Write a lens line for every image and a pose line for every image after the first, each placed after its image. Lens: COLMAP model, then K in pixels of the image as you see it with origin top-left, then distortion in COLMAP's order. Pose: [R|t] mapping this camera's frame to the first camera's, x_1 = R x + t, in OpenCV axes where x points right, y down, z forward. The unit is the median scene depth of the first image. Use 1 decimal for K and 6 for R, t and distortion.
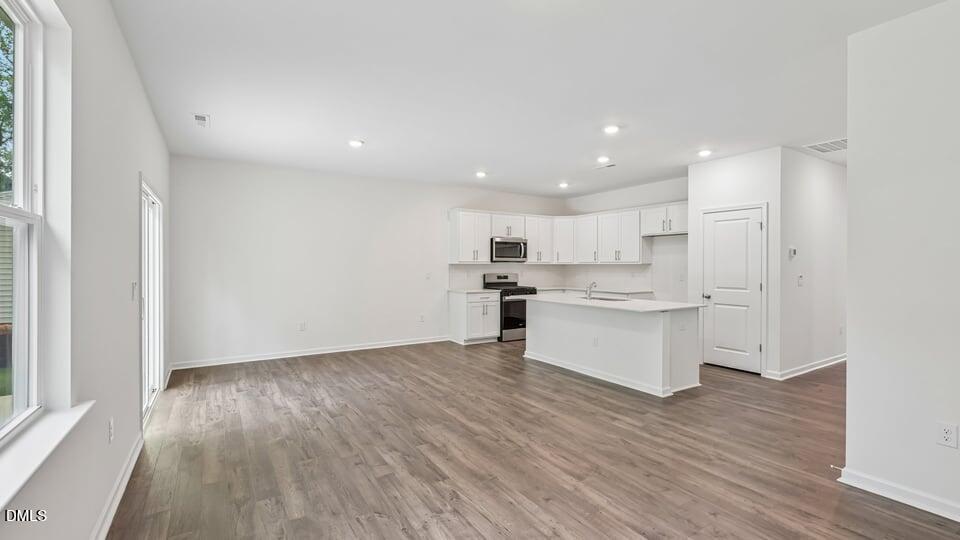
lens RADIAL K [[419.7, 0, 477.9], [0, 419.7, 267.4], [0, 0, 1]] dist [0.000028, -0.000029]
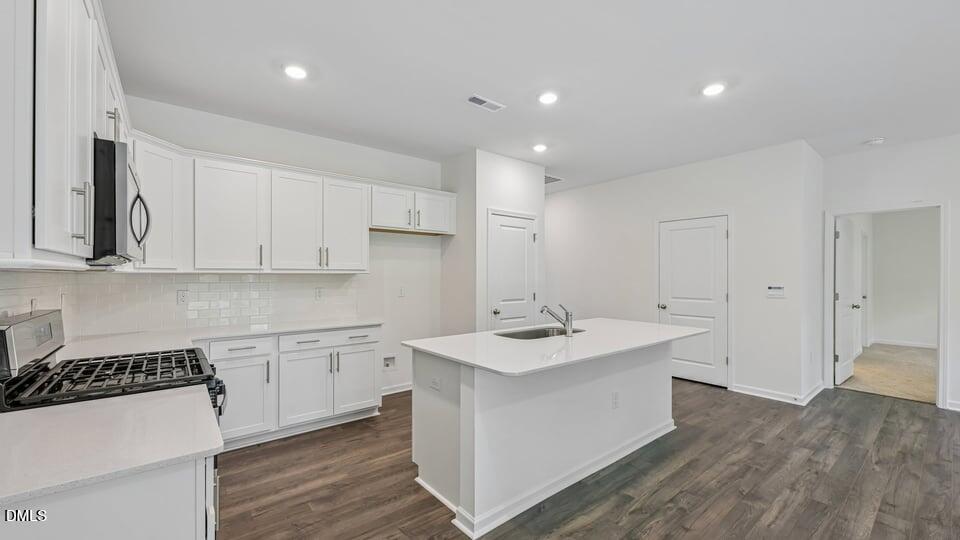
lens RADIAL K [[384.6, 0, 480.0], [0, 384.6, 270.0], [0, 0, 1]] dist [0.000632, -0.000046]
pose [[-0.124106, 0.014281, 0.992166, -0.304483], [0.003971, 0.999896, -0.013895, -0.007033], [-0.992261, 0.002215, -0.124150, 1.514912]]
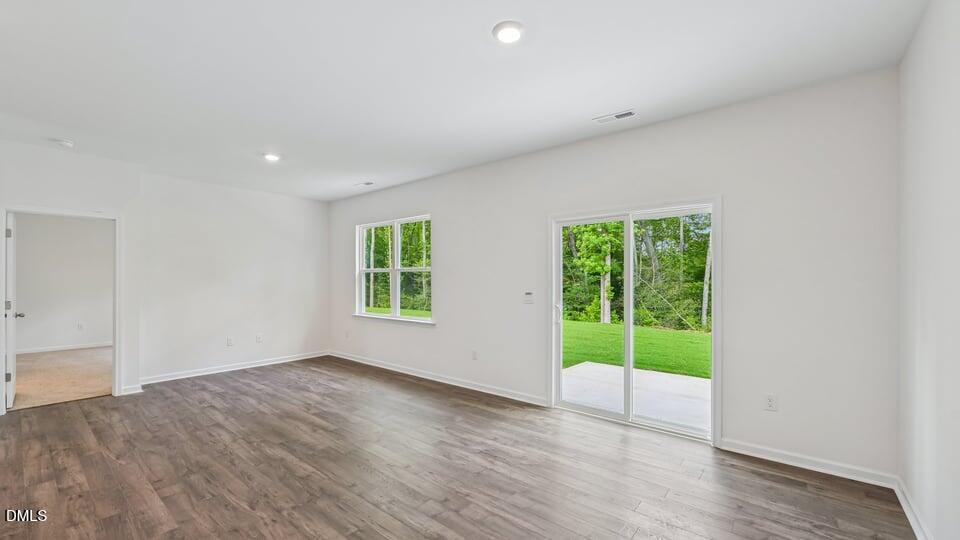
lens RADIAL K [[384.6, 0, 480.0], [0, 384.6, 270.0], [0, 0, 1]] dist [0.000632, -0.000046]
pose [[-0.948247, -0.010031, -0.317375, -0.129798], [-0.003075, 0.999744, -0.022412, -0.011272], [0.317518, -0.020276, -0.948035, 1.636815]]
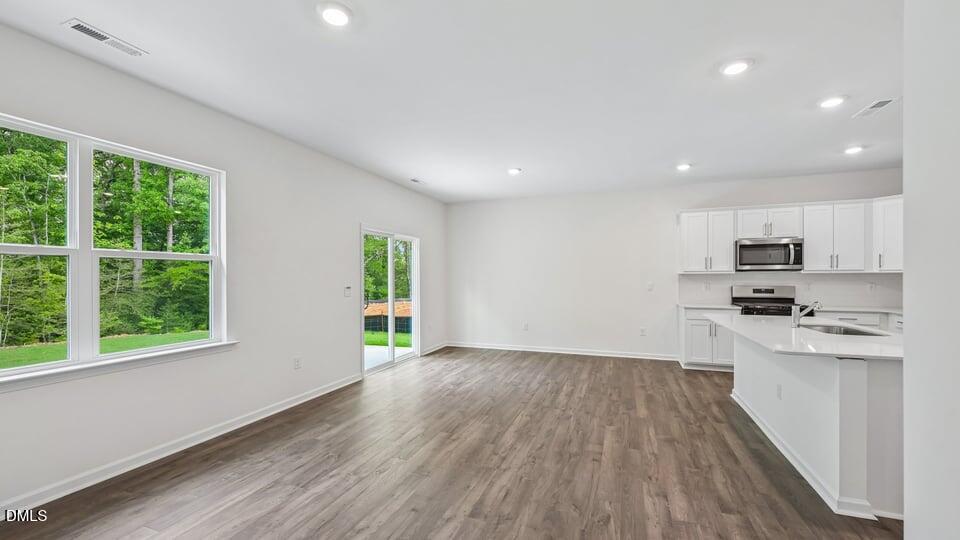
lens RADIAL K [[384.6, 0, 480.0], [0, 384.6, 270.0], [0, 0, 1]] dist [0.000632, -0.000046]
pose [[0.607337, -0.016613, -0.794271, 0.569951], [0.000365, 0.999787, -0.020633, 0.000119], [0.794444, 0.012241, 0.607214, 0.319504]]
